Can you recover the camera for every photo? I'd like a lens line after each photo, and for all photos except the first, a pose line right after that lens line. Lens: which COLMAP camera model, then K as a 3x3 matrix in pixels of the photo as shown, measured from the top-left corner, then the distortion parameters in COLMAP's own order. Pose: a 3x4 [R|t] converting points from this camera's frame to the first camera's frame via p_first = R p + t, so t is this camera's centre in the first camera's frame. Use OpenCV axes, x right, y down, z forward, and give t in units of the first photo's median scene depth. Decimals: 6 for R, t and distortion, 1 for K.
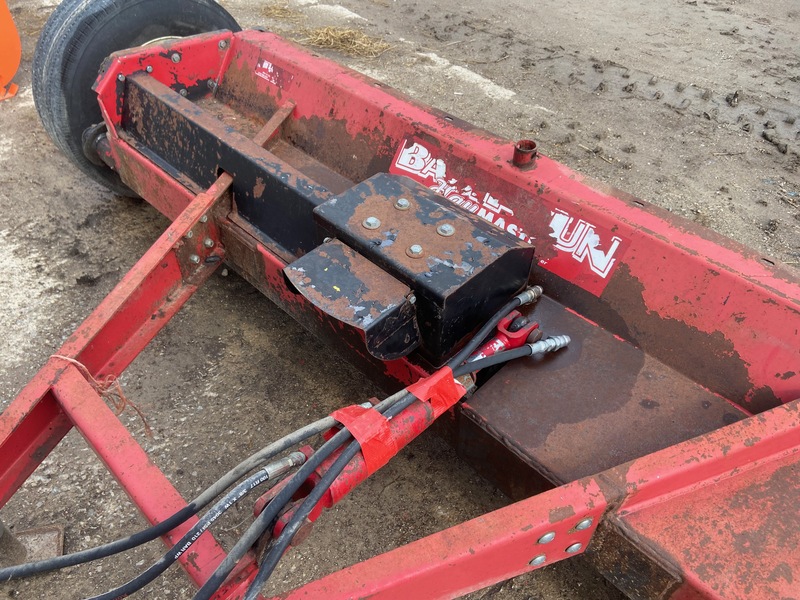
lens RADIAL K [[602.2, 0, 395.2], [0, 602.2, 305.8], [0, 0, 1]] dist [0.114641, -0.139171]
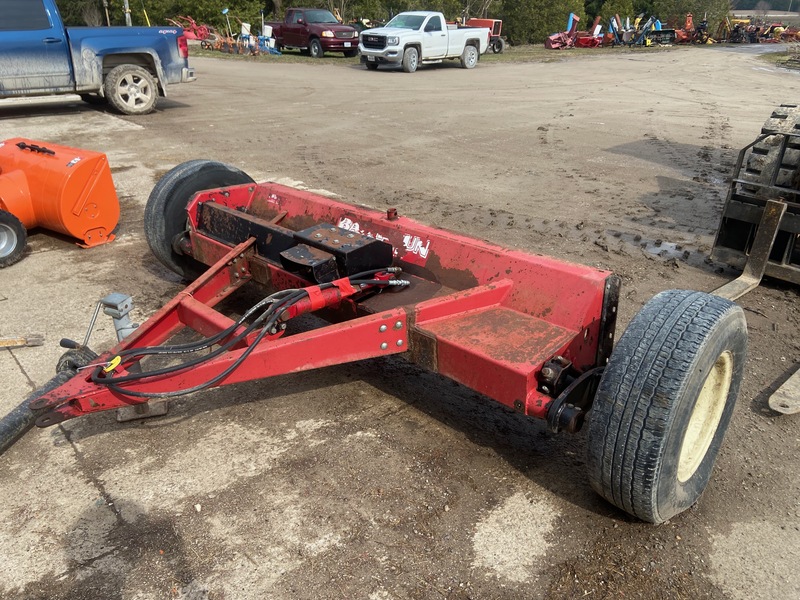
lens RADIAL K [[602.2, 0, 390.7], [0, 602.2, 301.5], [0, 0, 1]] dist [0.114641, -0.139171]
pose [[0.998643, -0.052033, -0.001984, 0.152847], [0.048921, 0.950595, -0.306556, 0.551159], [0.017837, 0.306043, 0.951851, -0.745082]]
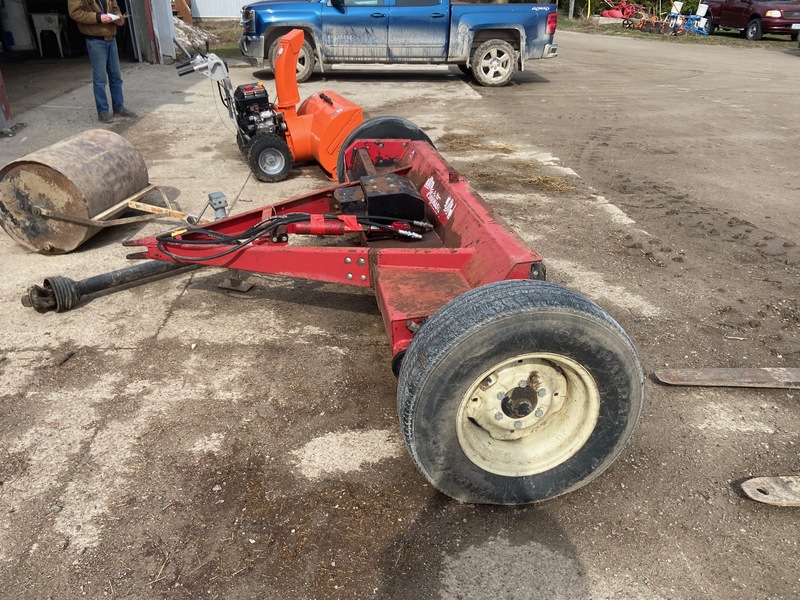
lens RADIAL K [[602.2, 0, 392.1], [0, 602.2, 301.1], [0, 0, 1]] dist [0.114641, -0.139171]
pose [[0.798452, 0.223005, -0.559235, 1.104053], [-0.378862, 0.908009, -0.178839, 0.528188], [0.467908, 0.354668, 0.809489, -0.625421]]
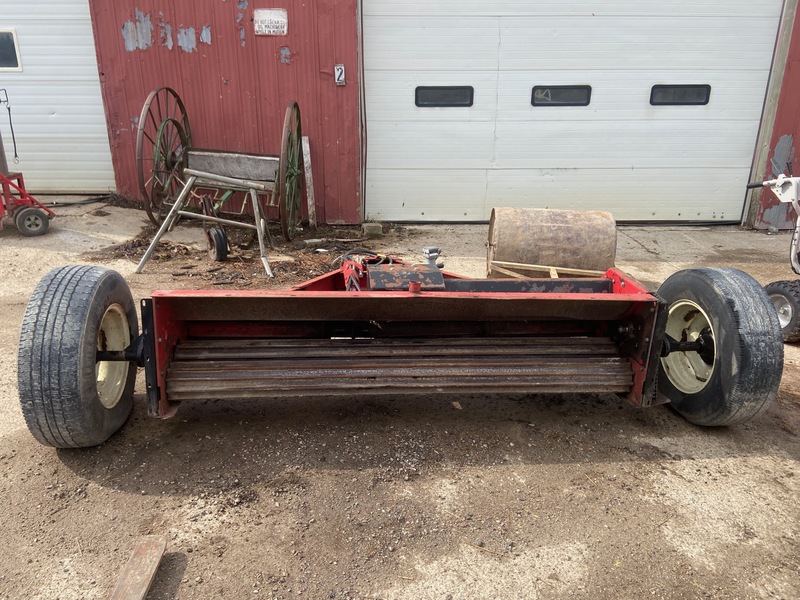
lens RADIAL K [[602.2, 0, 394.7], [0, 602.2, 300.9], [0, 0, 1]] dist [0.114641, -0.139171]
pose [[-0.623598, 0.183549, -0.759892, 1.351107], [-0.580372, 0.542522, 0.607321, -1.063756], [0.523731, 0.819744, -0.231788, 1.132416]]
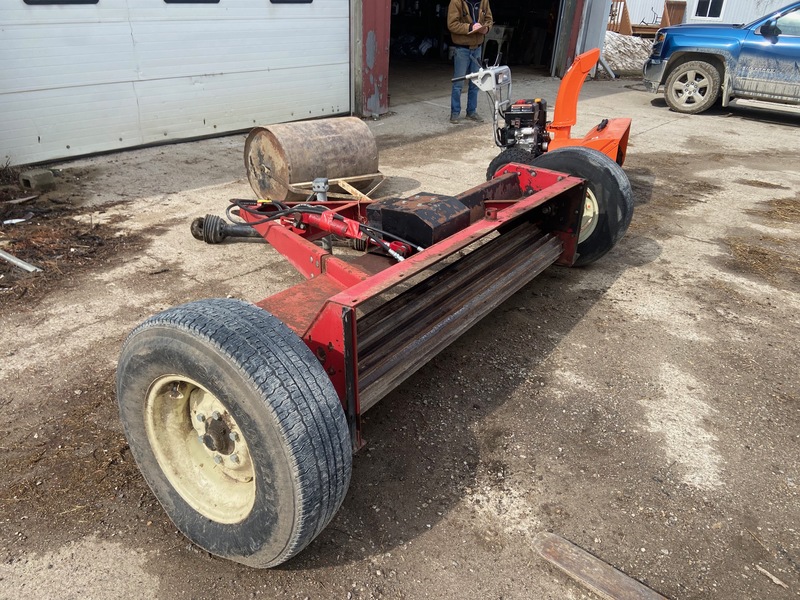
lens RADIAL K [[602.2, 0, 395.3], [0, 602.2, 300.9], [0, 0, 1]] dist [0.114641, -0.139171]
pose [[0.184560, 0.390100, -0.902086, 1.588414], [-0.696048, 0.699883, 0.160253, -0.117978], [0.693869, 0.598319, 0.400699, 0.129734]]
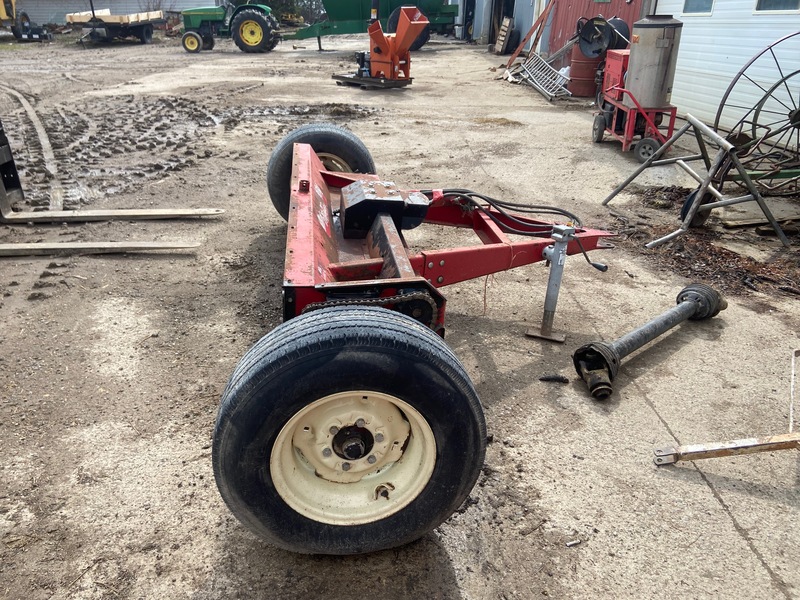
lens RADIAL K [[602.2, 0, 390.4], [0, 602.2, 299.4], [0, 0, 1]] dist [0.114641, -0.139171]
pose [[-0.784408, -0.336165, 0.521246, -1.015090], [0.367529, 0.425039, 0.827203, -1.376441], [-0.499627, 0.840437, -0.209853, 1.284198]]
